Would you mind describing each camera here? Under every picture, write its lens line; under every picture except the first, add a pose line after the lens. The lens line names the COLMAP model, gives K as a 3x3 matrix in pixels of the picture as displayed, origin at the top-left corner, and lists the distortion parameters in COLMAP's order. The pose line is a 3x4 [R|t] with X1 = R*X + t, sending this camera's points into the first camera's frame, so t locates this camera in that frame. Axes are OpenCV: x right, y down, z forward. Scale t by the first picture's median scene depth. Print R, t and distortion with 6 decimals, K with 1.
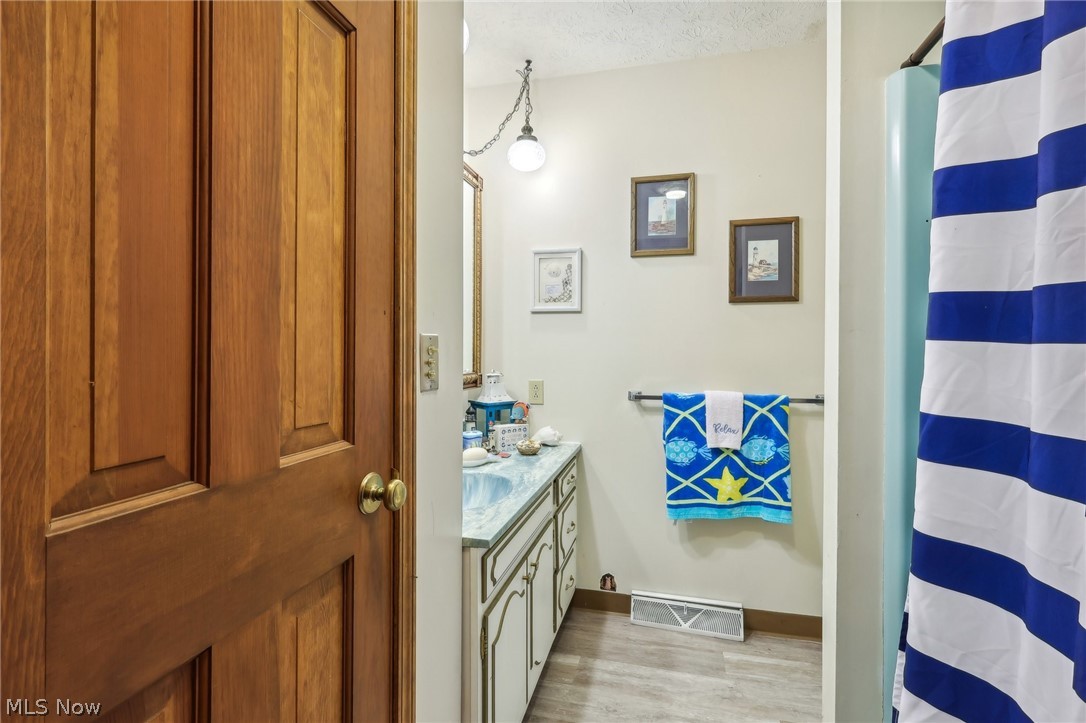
lens RADIAL K [[521.2, 0, 542.3], [0, 521.2, 359.9], [0, 0, 1]] dist [-0.014348, 0.001590]
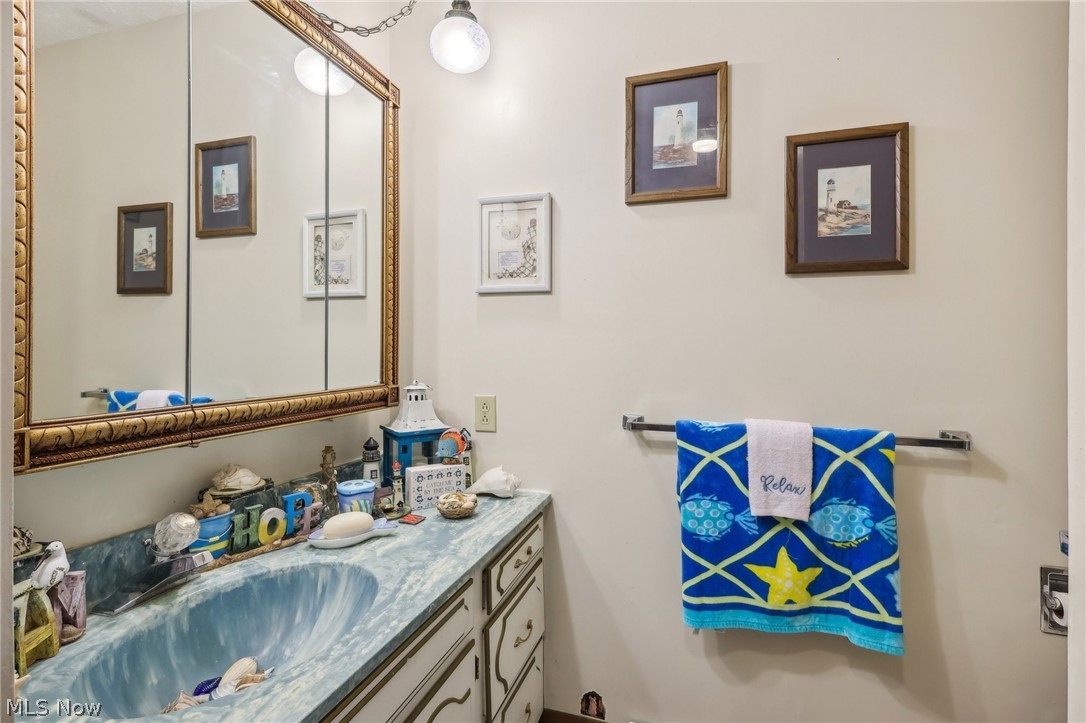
lens RADIAL K [[521.2, 0, 541.1], [0, 521.2, 353.2], [0, 0, 1]] dist [-0.014348, 0.001590]
pose [[0.997840, 0.004533, -0.065540, 0.114109], [-0.006037, 0.999723, -0.022768, -0.000458], [0.065419, 0.023114, 0.997590, 0.380303]]
